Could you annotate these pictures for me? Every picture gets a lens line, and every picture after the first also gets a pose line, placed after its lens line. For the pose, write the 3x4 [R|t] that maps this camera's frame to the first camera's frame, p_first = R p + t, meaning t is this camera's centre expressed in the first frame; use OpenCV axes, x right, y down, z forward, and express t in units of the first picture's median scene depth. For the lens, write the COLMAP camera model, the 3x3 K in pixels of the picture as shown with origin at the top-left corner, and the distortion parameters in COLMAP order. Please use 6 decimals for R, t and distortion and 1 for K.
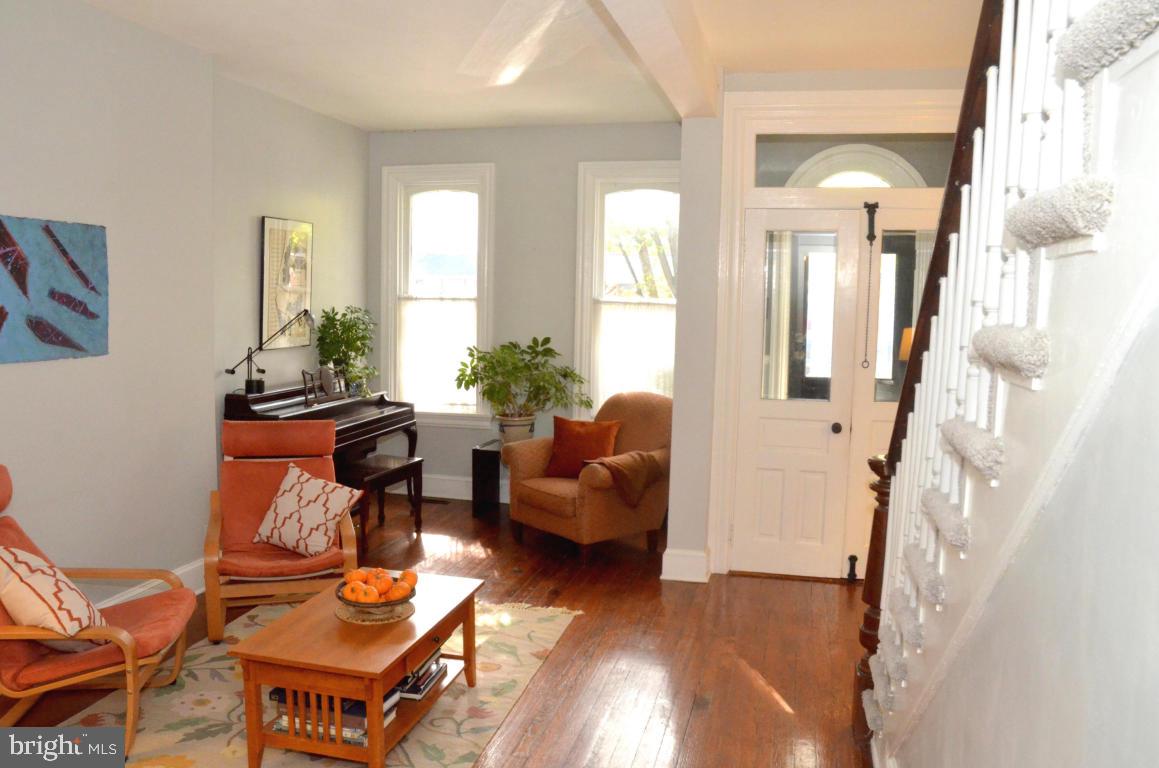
lens RADIAL K [[894.9, 0, 583.2], [0, 894.9, 380.4], [0, 0, 1]] dist [-0.137991, 0.057715]
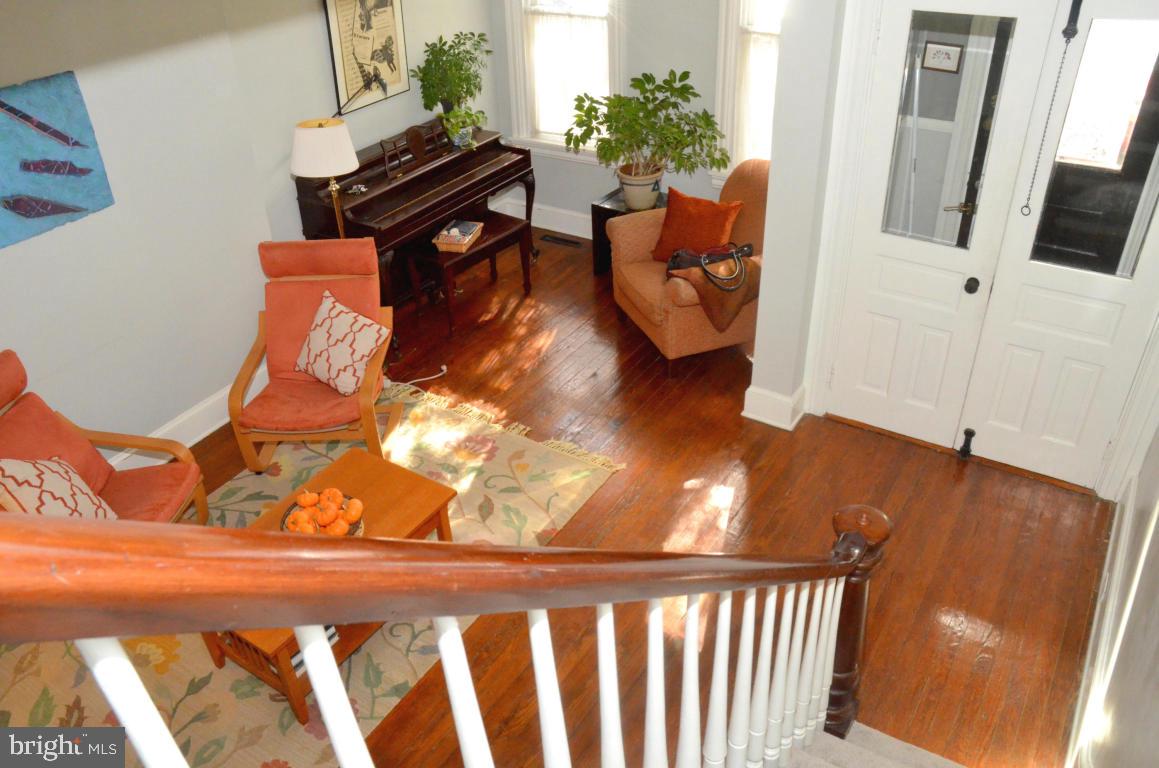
lens RADIAL K [[894.9, 0, 586.1], [0, 894.9, 387.0], [0, 0, 1]] dist [-0.137991, 0.057715]
pose [[0.946090, 0.138019, -0.293028, 0.197219], [0.013439, 0.887166, 0.461255, -0.216174], [0.323626, -0.440327, 0.837483, 0.210198]]
